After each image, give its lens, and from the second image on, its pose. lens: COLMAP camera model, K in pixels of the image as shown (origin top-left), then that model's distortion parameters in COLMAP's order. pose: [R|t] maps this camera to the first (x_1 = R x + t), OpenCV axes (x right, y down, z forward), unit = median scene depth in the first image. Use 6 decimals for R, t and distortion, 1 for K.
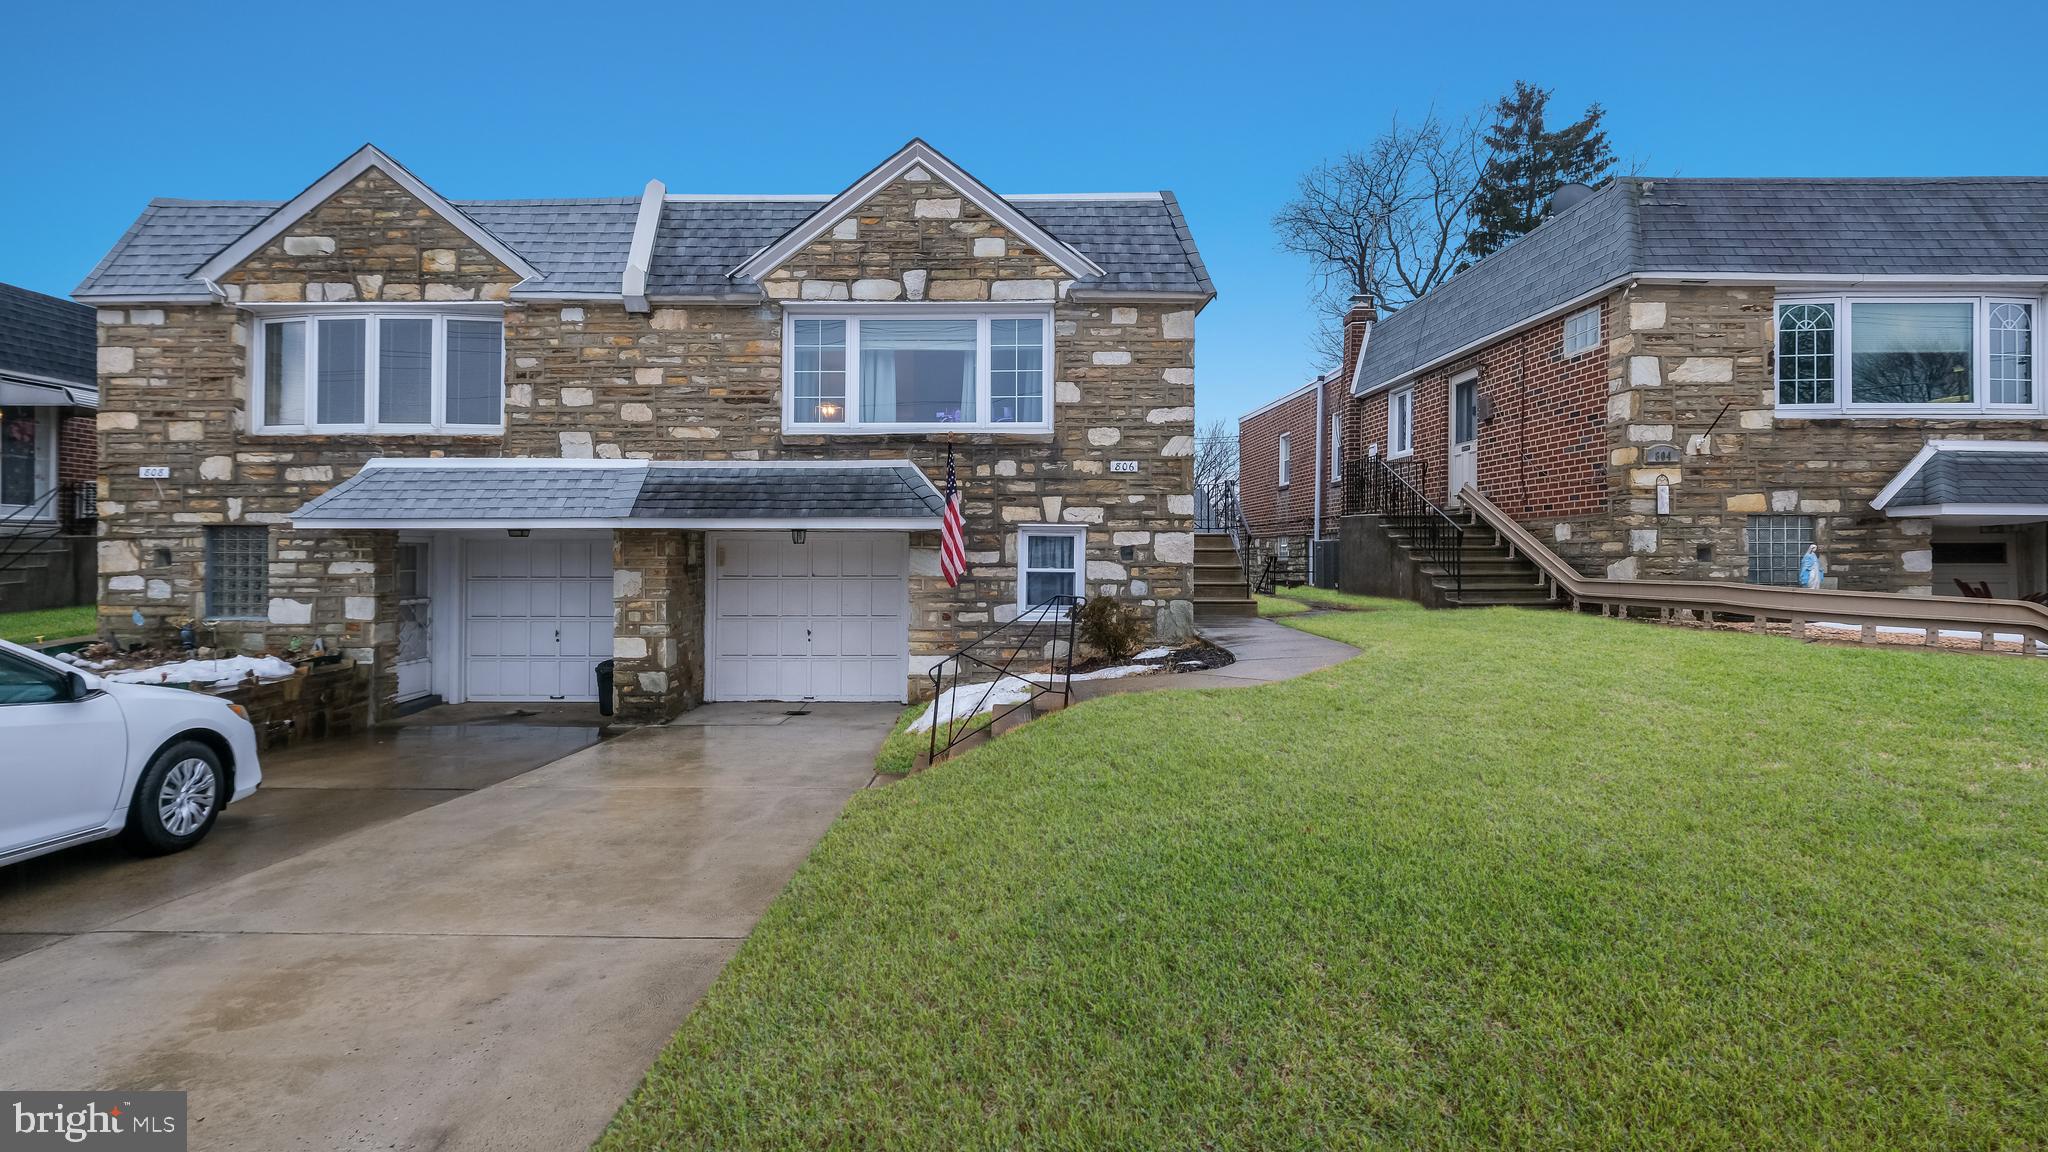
lens RADIAL K [[902.1, 0, 1009.0], [0, 902.1, 524.6], [0, 0, 1]] dist [0.001042, 0.000413]
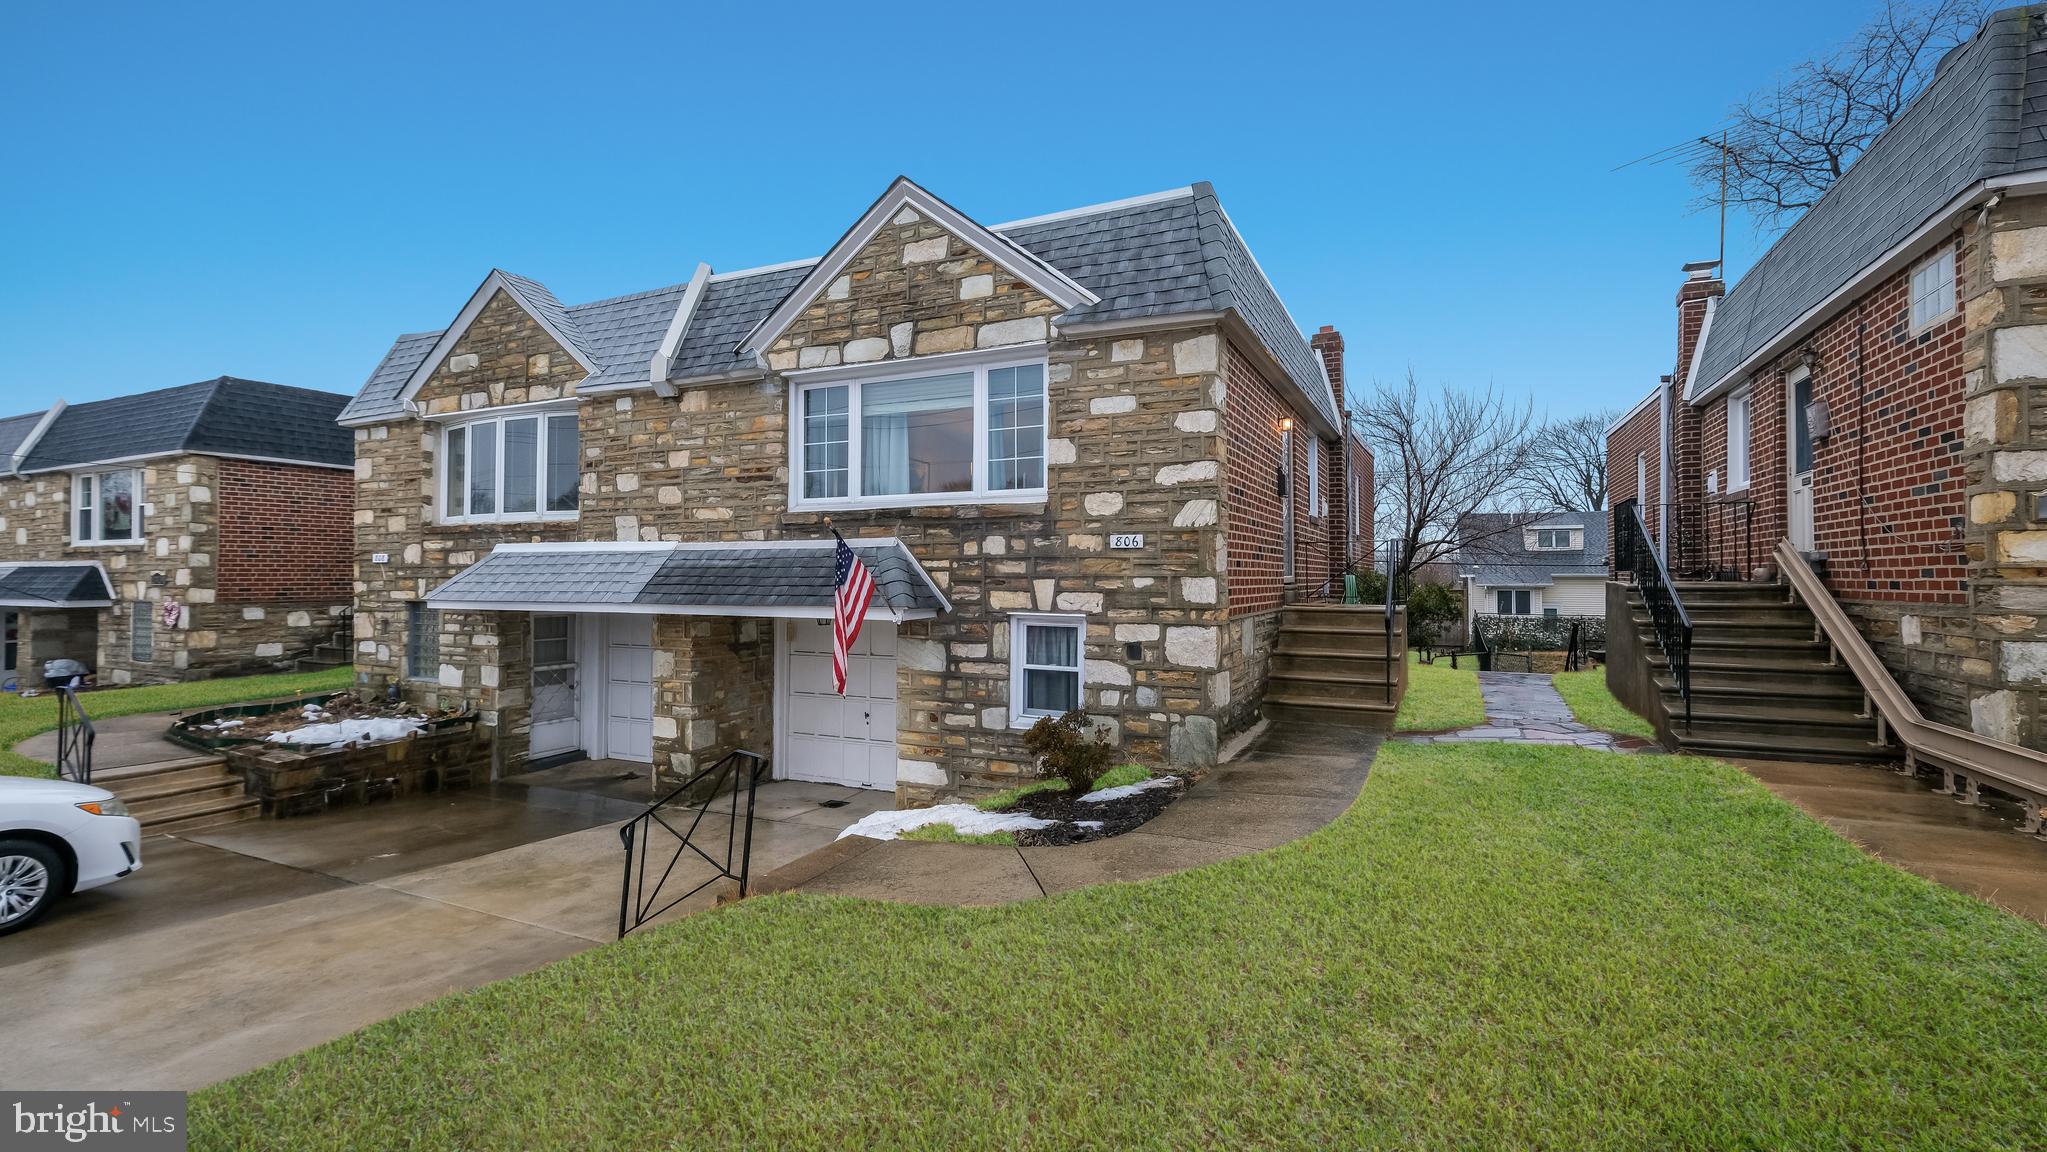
lens RADIAL K [[901.7, 0, 1022.5], [0, 901.7, 539.9], [0, 0, 1]] dist [0.001042, 0.000413]
pose [[0.909425, -0.016639, -0.415534, 0.368651], [0.011391, 0.999821, -0.015106, -0.054382], [0.415711, 0.009004, 0.909452, 0.242882]]
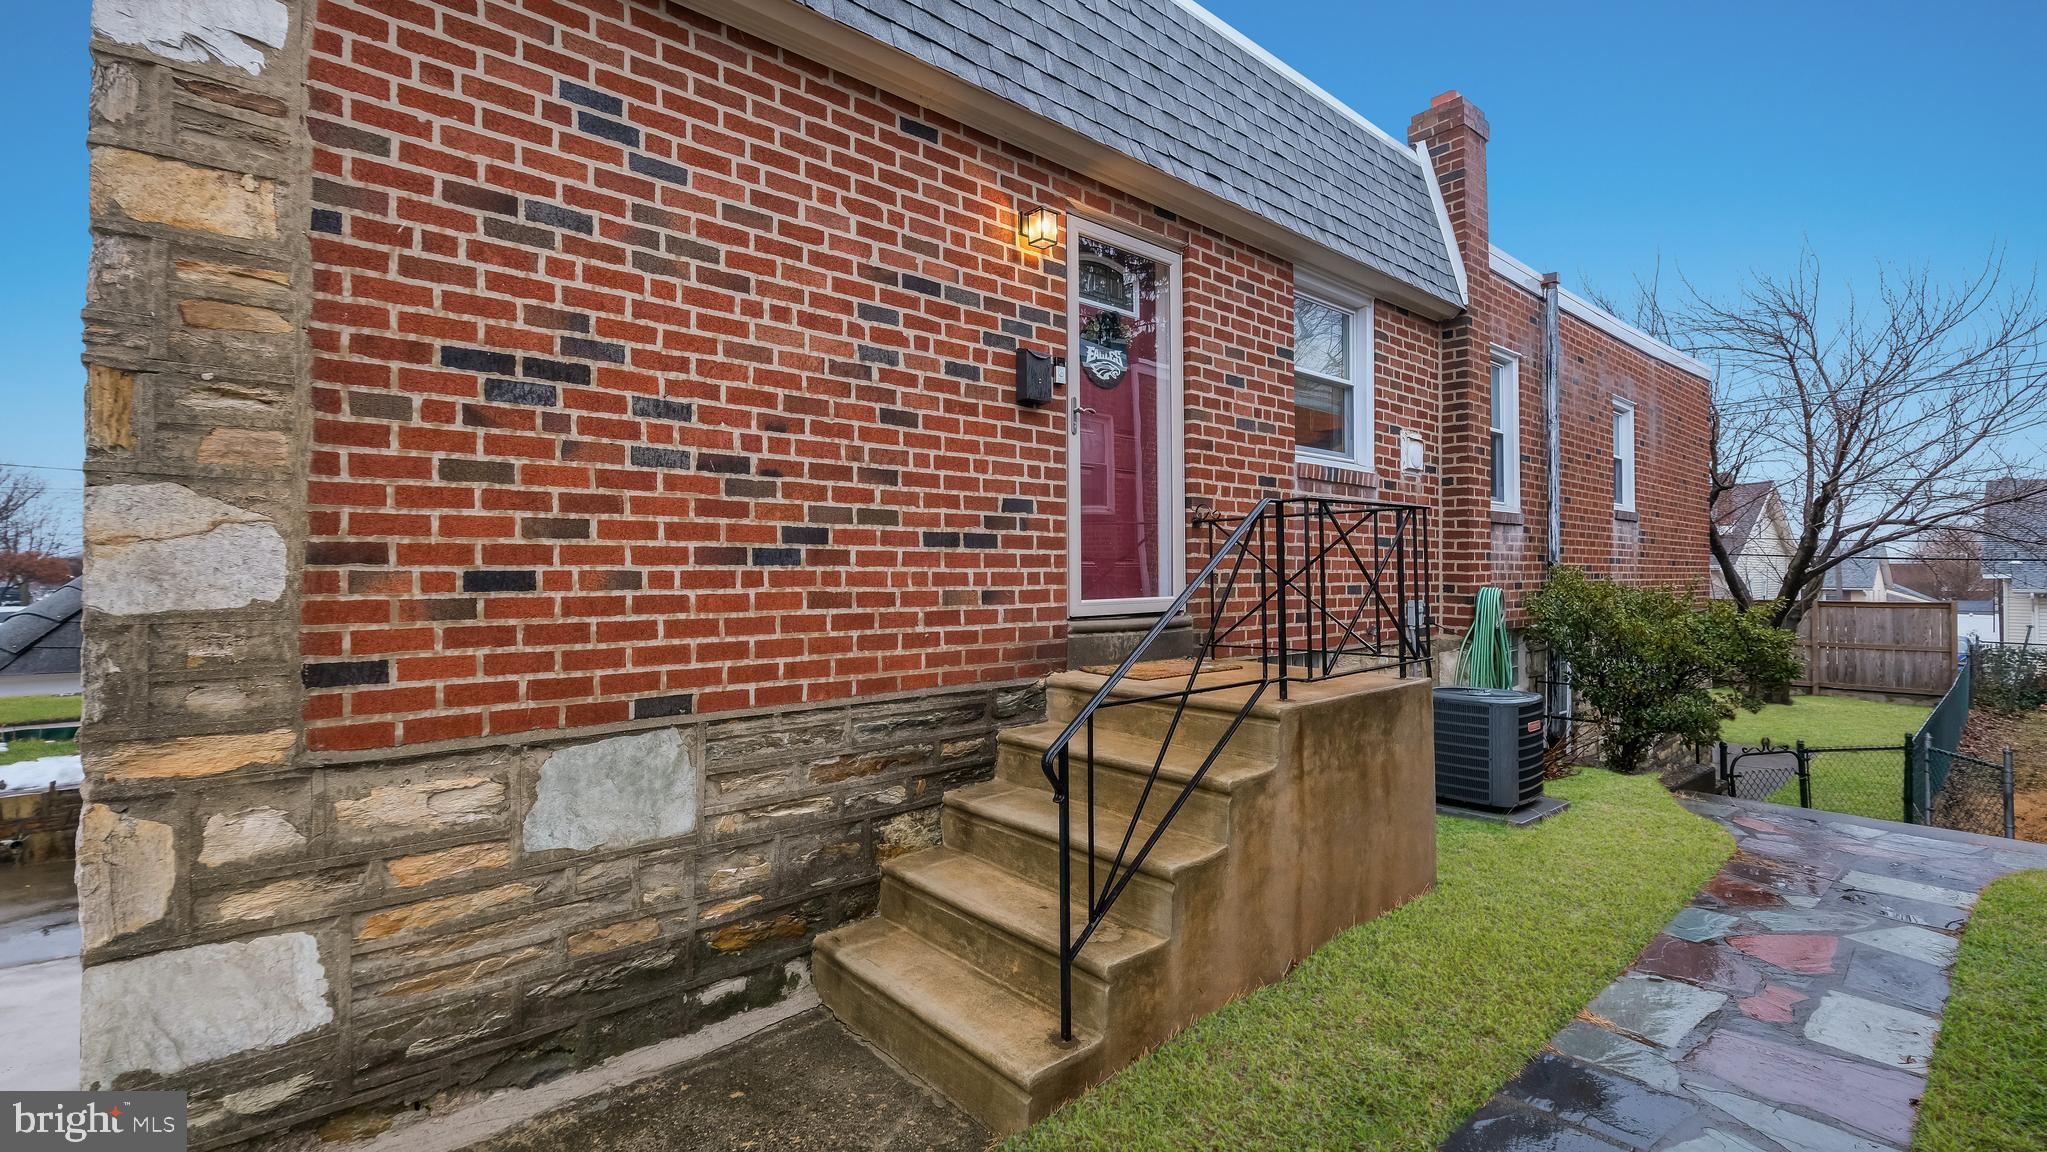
lens RADIAL K [[901.7, 0, 1015.1], [0, 901.7, 552.5], [0, 0, 1]] dist [0.001042, 0.000413]
pose [[0.674355, -0.017306, -0.738204, 0.514102], [0.021259, 0.999766, -0.004018, -0.046973], [0.738101, -0.012983, 0.674565, 0.998086]]
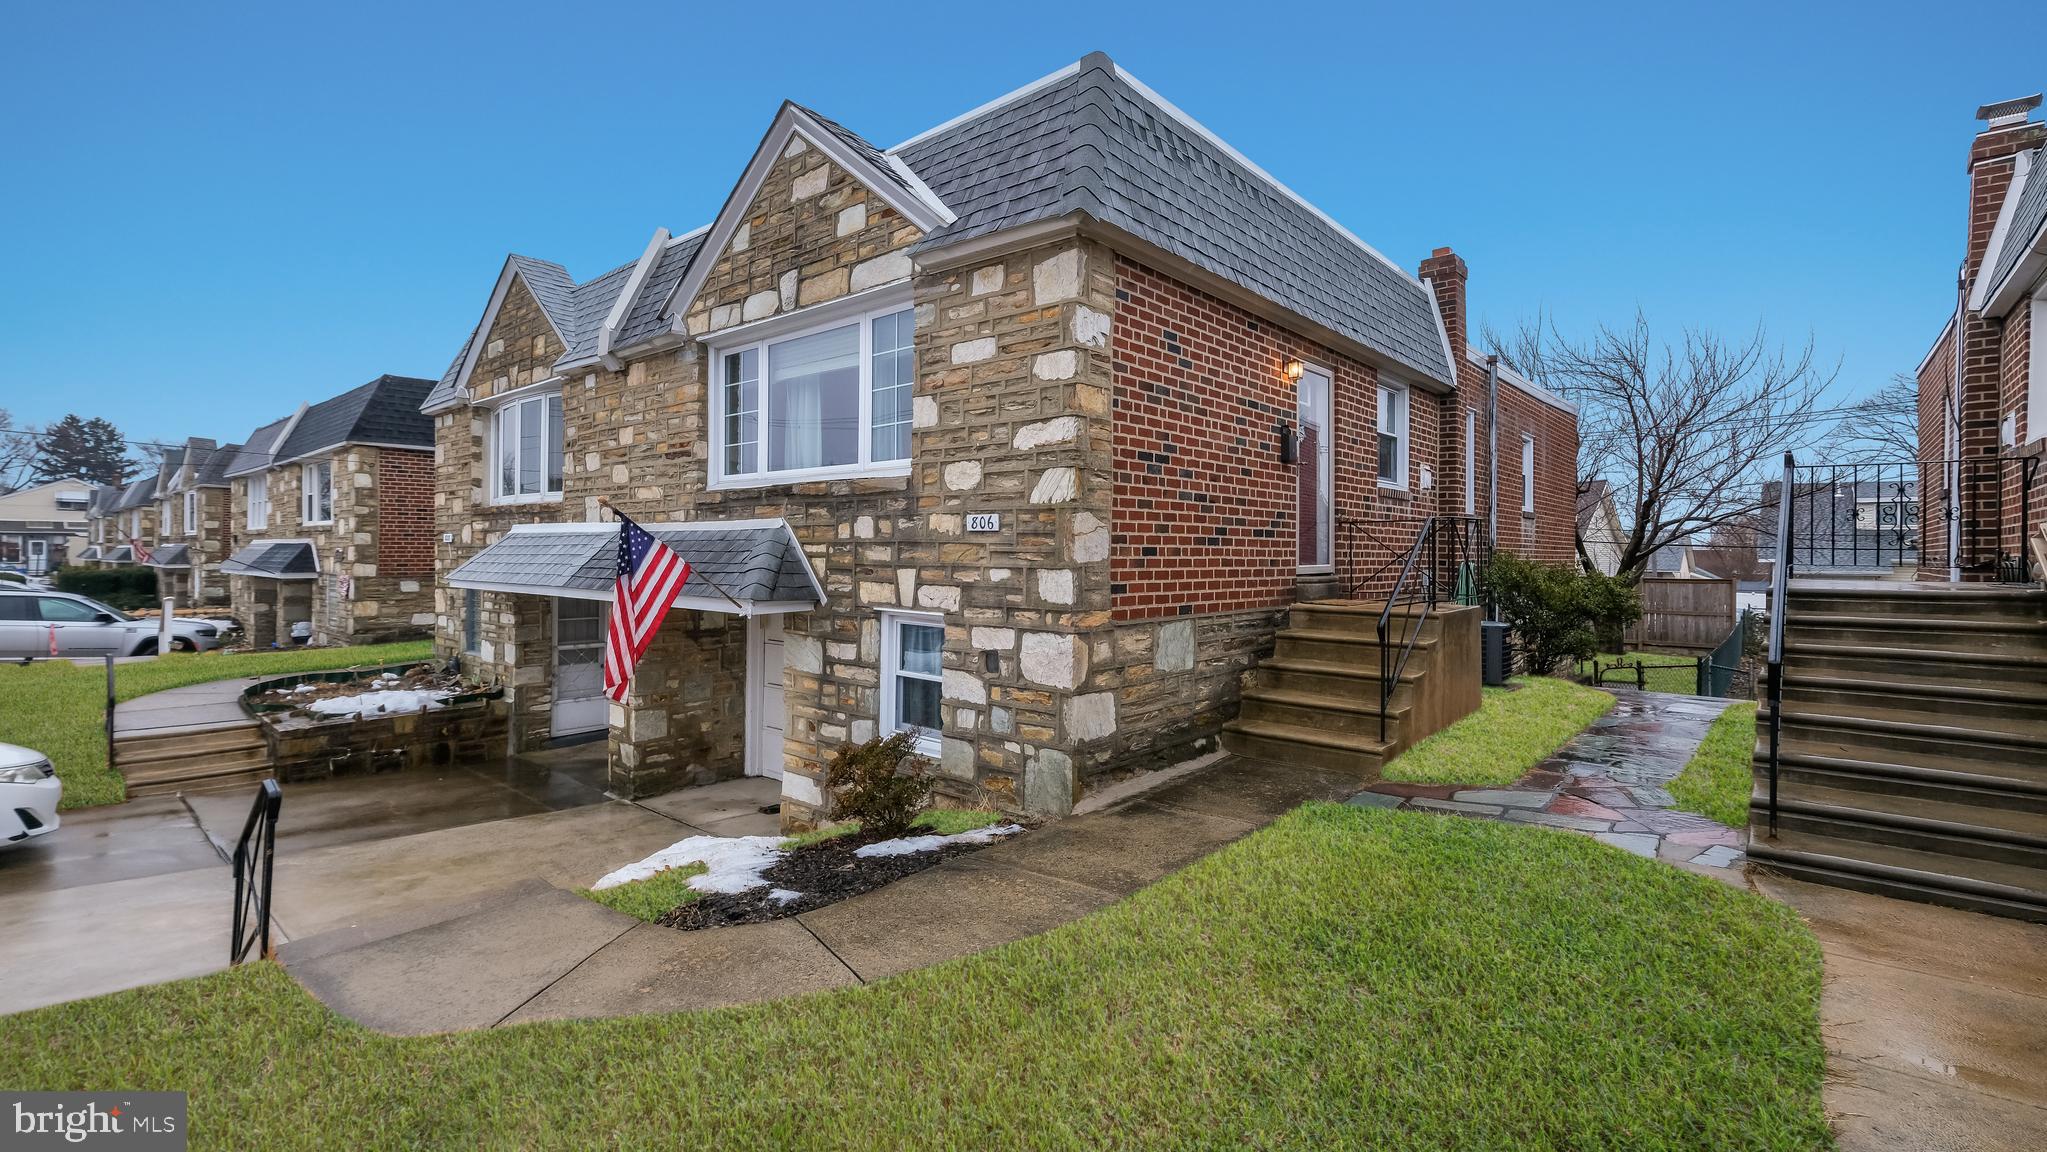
lens RADIAL K [[901.7, 0, 1029.7], [0, 901.7, 533.9], [0, 0, 1]] dist [0.001042, 0.000413]
pose [[0.767537, -0.007395, -0.640962, 0.546415], [0.010046, 0.999949, 0.000494, -0.056111], [0.640926, -0.006818, 0.767572, 0.537165]]
